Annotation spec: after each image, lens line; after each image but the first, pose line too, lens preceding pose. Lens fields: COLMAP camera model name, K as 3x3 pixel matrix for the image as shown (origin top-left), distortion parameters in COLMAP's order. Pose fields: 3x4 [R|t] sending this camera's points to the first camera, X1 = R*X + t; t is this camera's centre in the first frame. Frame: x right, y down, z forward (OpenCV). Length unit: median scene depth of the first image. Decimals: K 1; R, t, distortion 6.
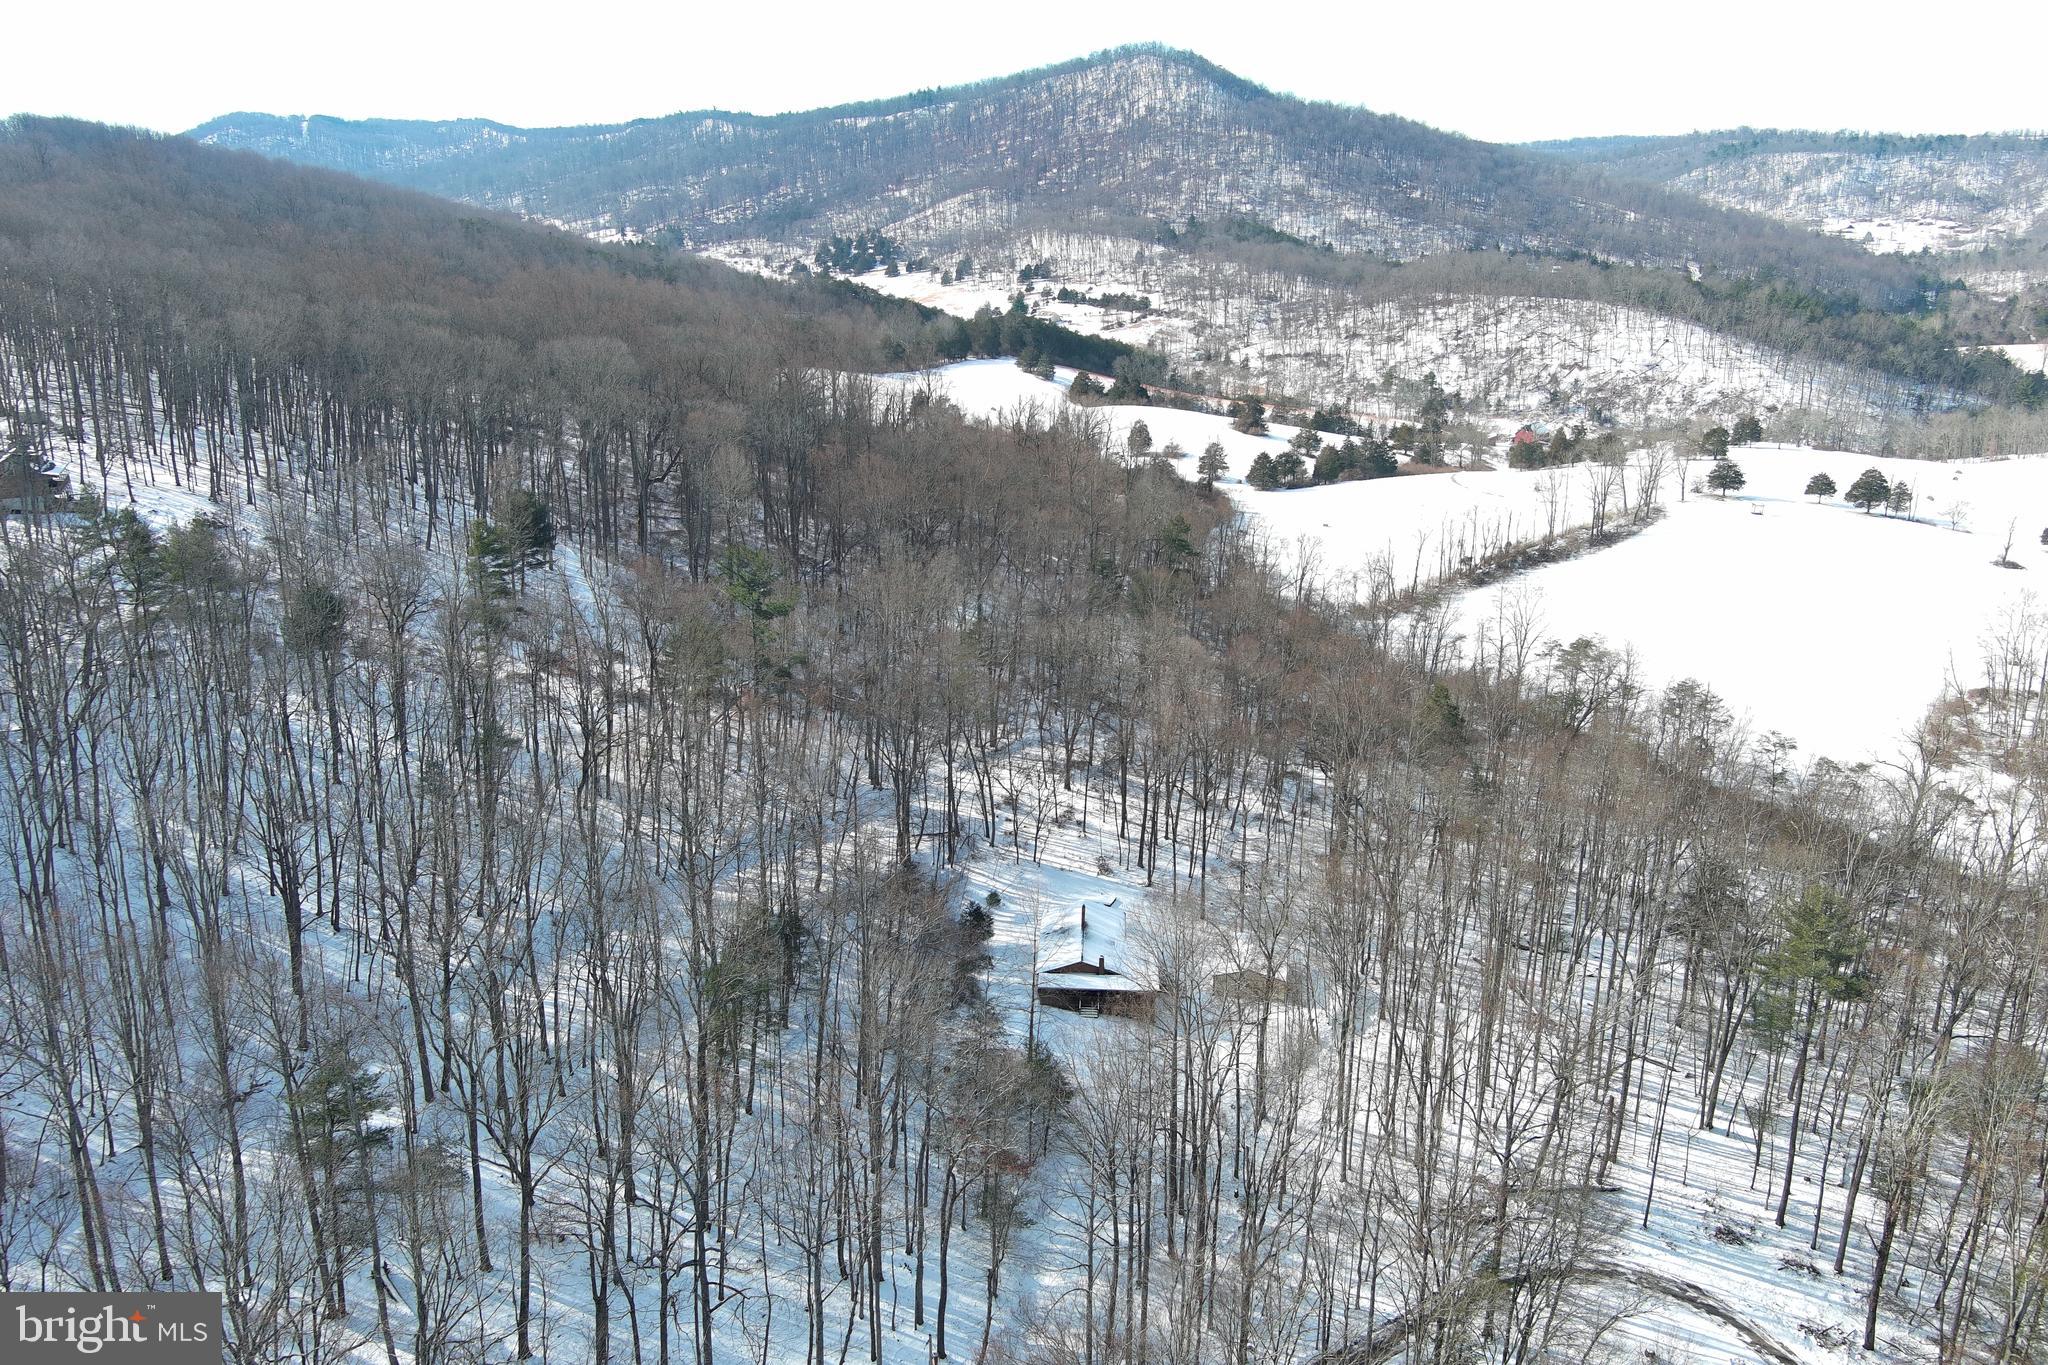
lens RADIAL K [[1595.6, 0, 1019.7], [0, 1595.6, 683.6], [0, 0, 1]] dist [0.003942, -0.006601]
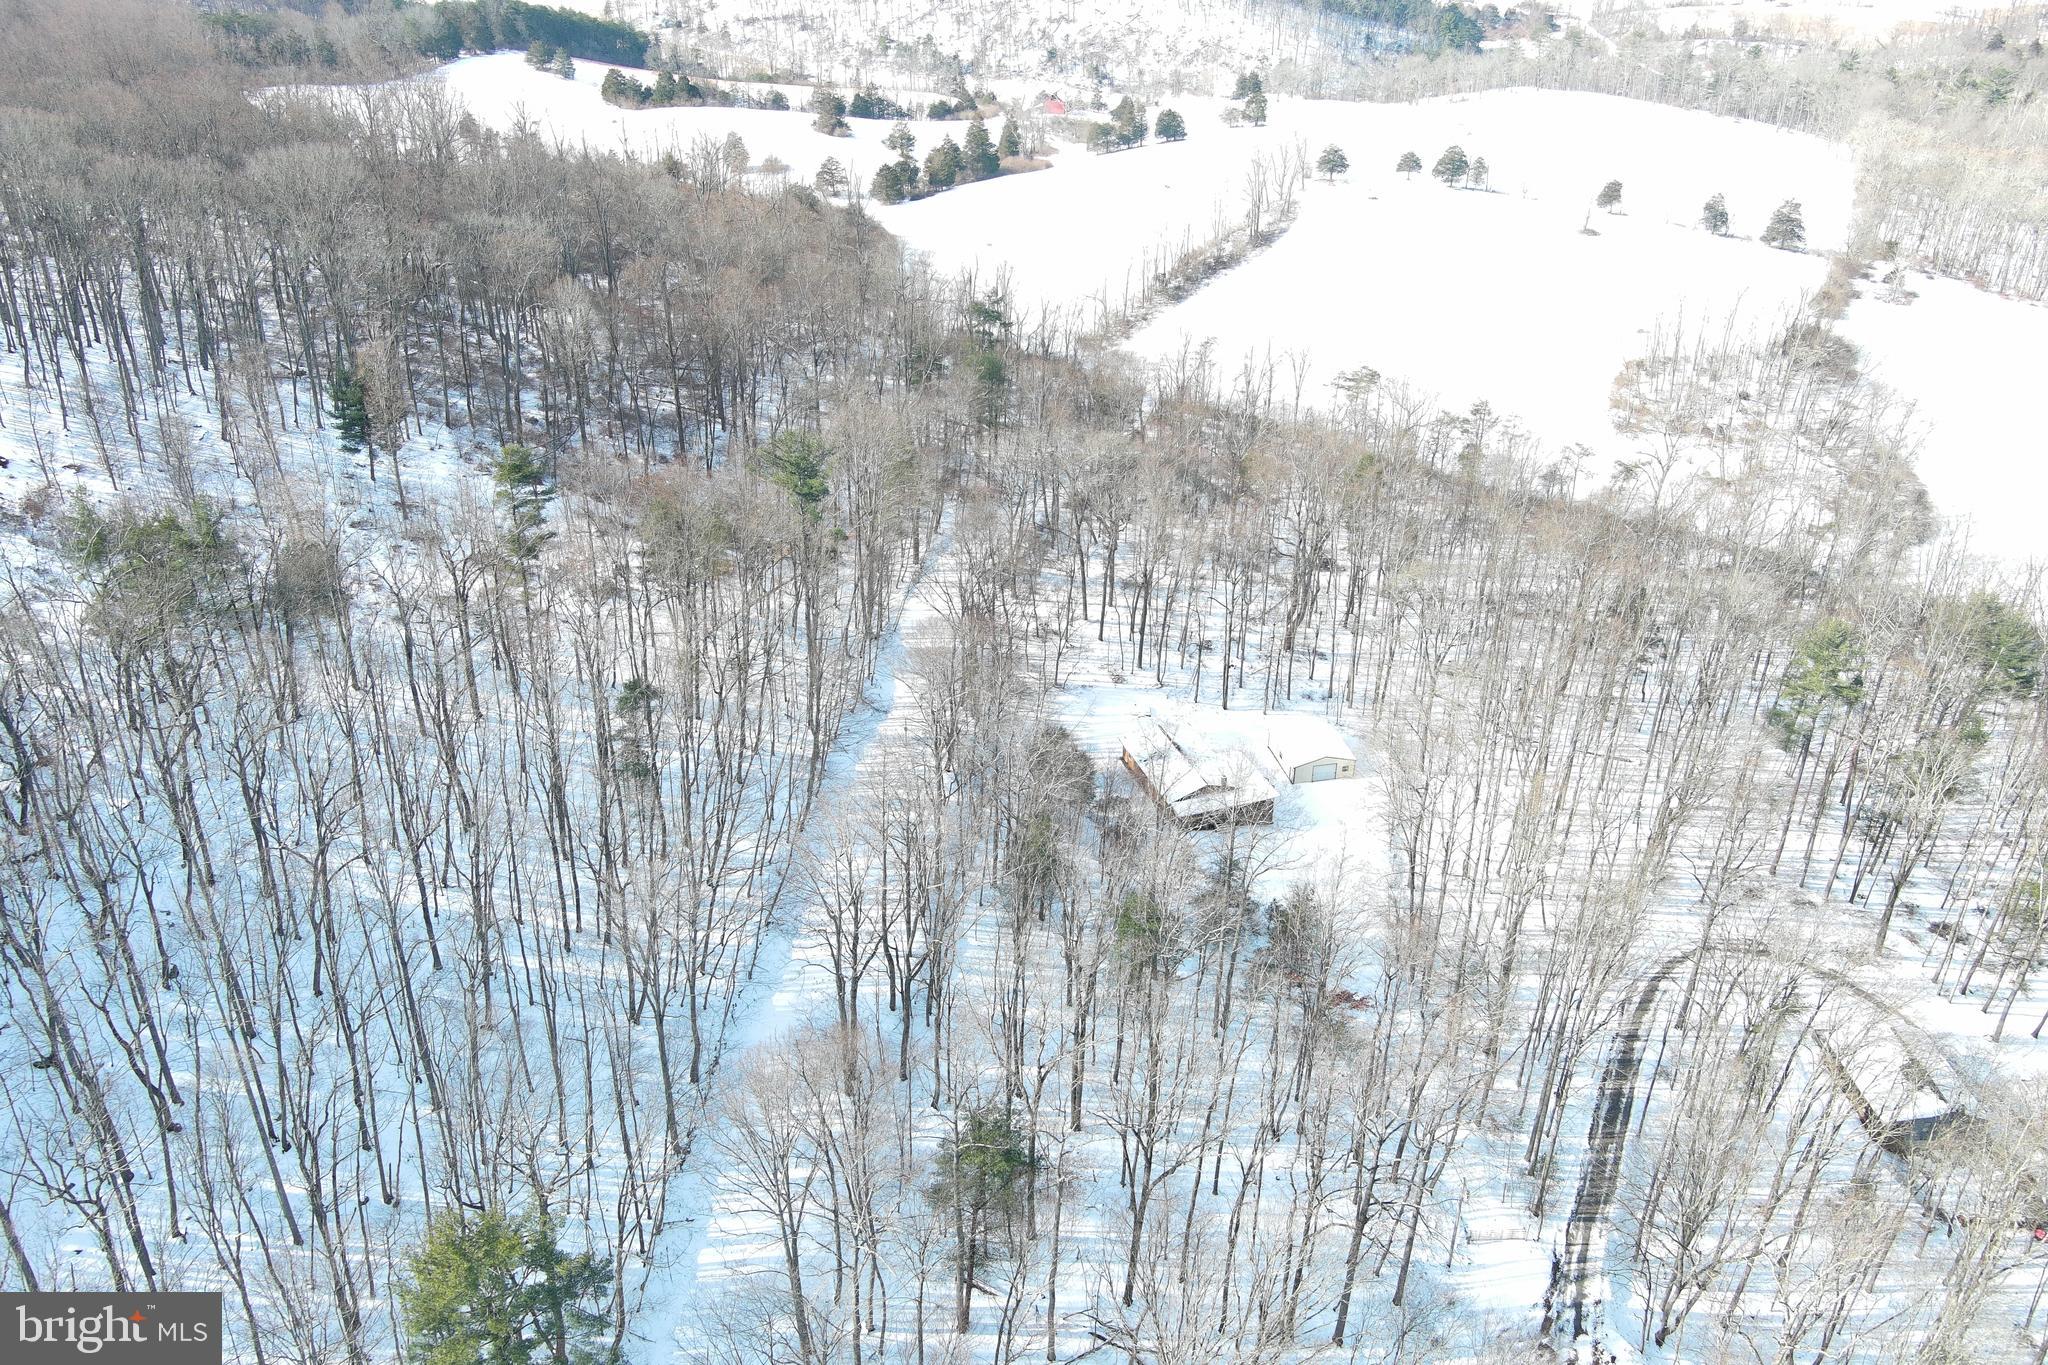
lens RADIAL K [[1595.6, 0, 1017.8], [0, 1595.6, 679.3], [0, 0, 1]] dist [0.003942, -0.006601]
pose [[0.921591, -0.194061, 0.336170, -0.116134], [0.117210, 0.964756, 0.235599, -0.044477], [-0.370043, -0.177723, 0.911857, 0.019976]]
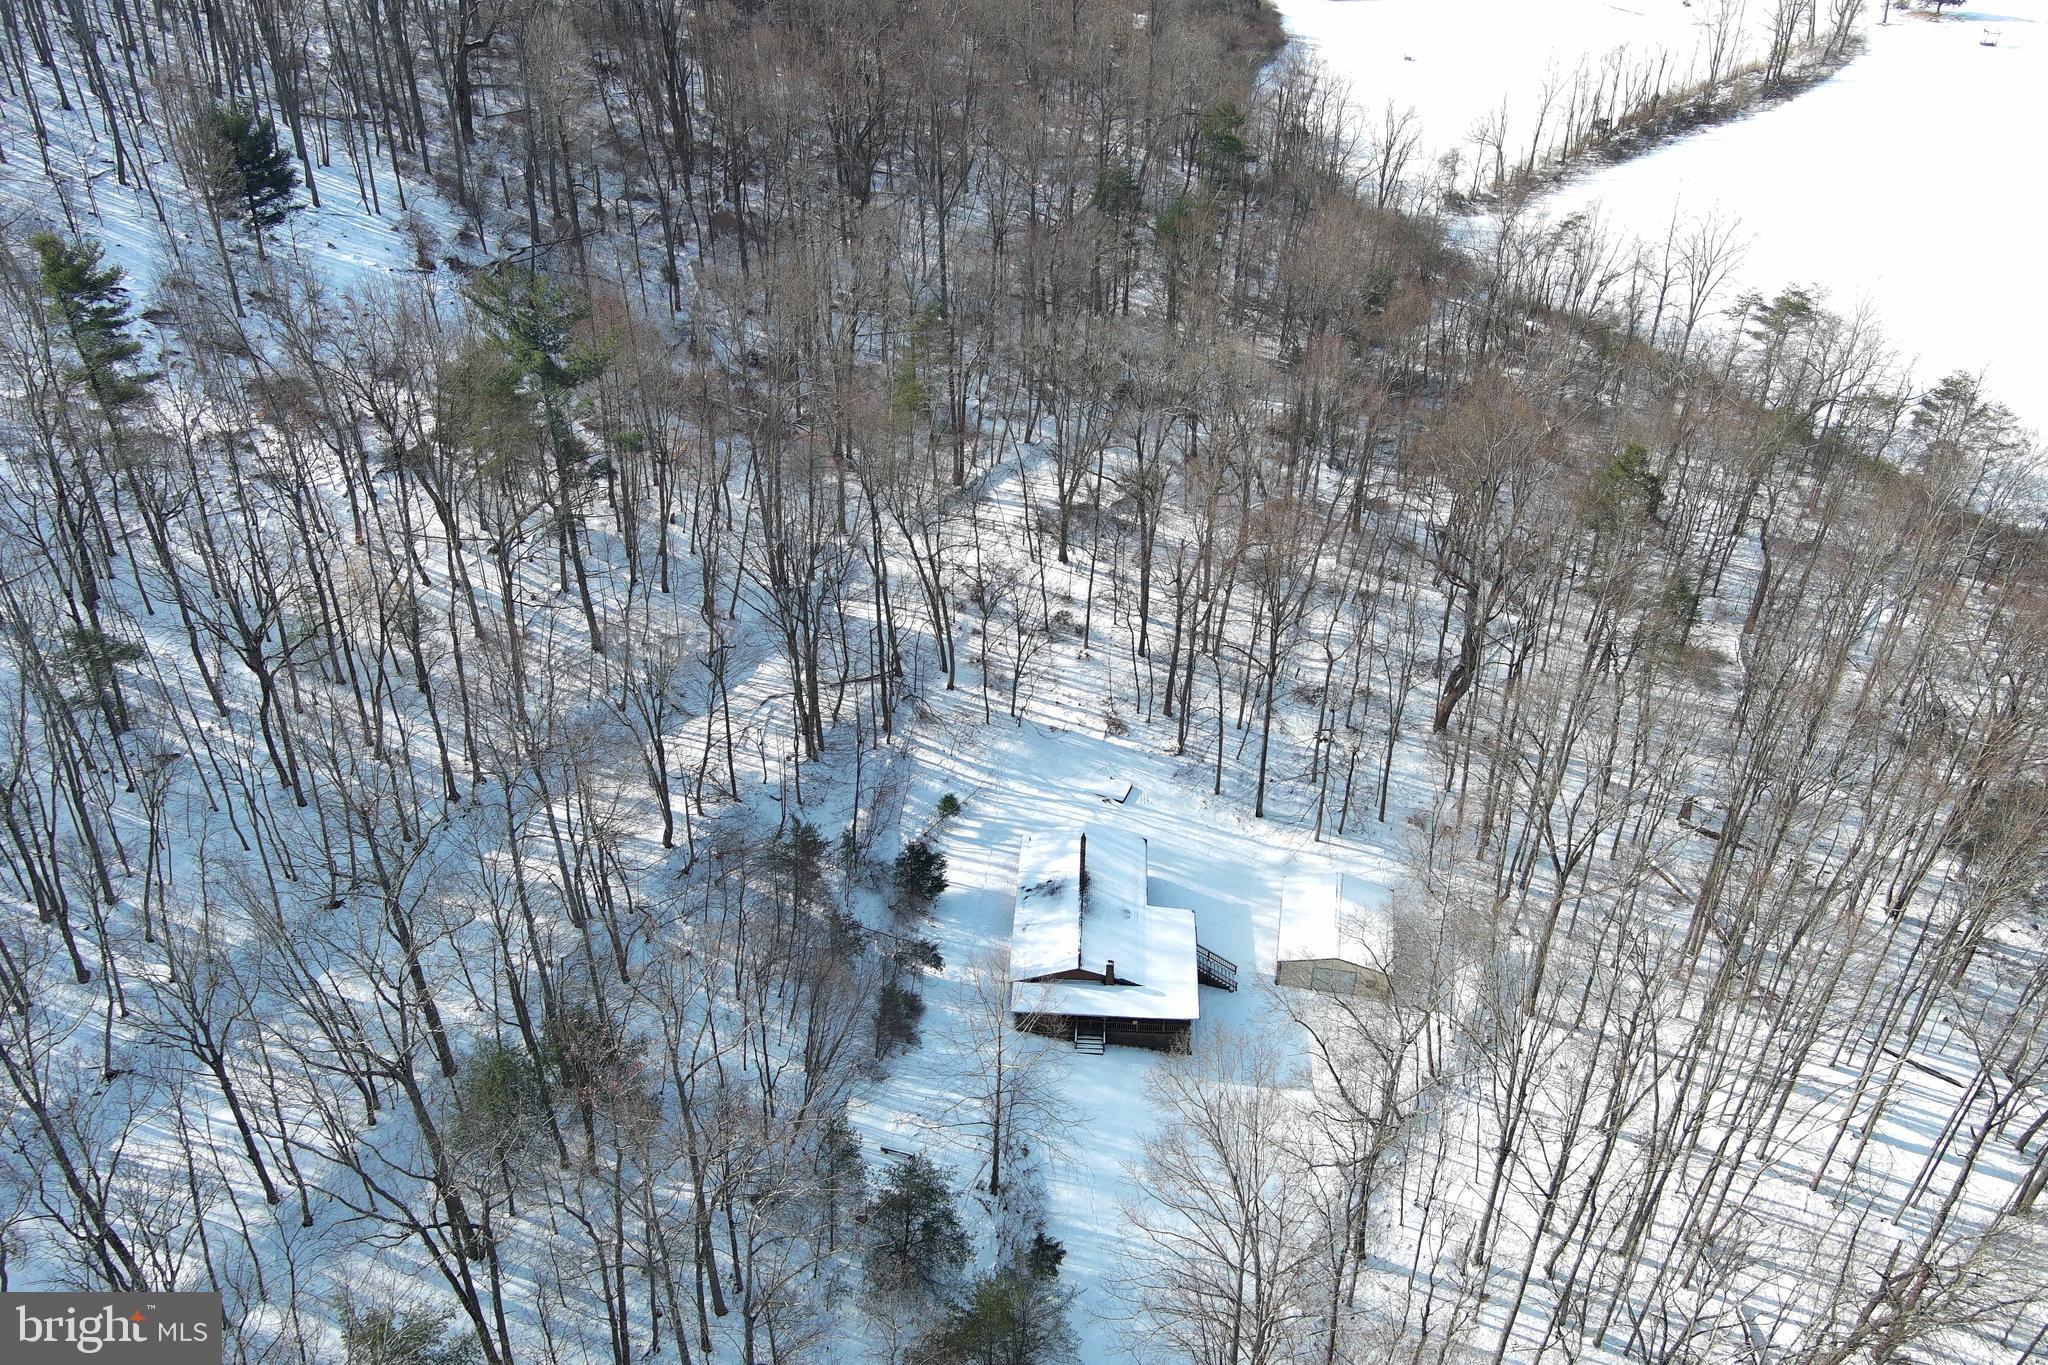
lens RADIAL K [[1595.6, 0, 1026.1], [0, 1595.6, 676.6], [0, 0, 1]] dist [0.003942, -0.006601]
pose [[0.999972, -0.007199, -0.001822, 0.005252], [0.007408, 0.949674, 0.313154, -0.037445], [-0.000524, -0.313159, 0.949701, 0.115395]]
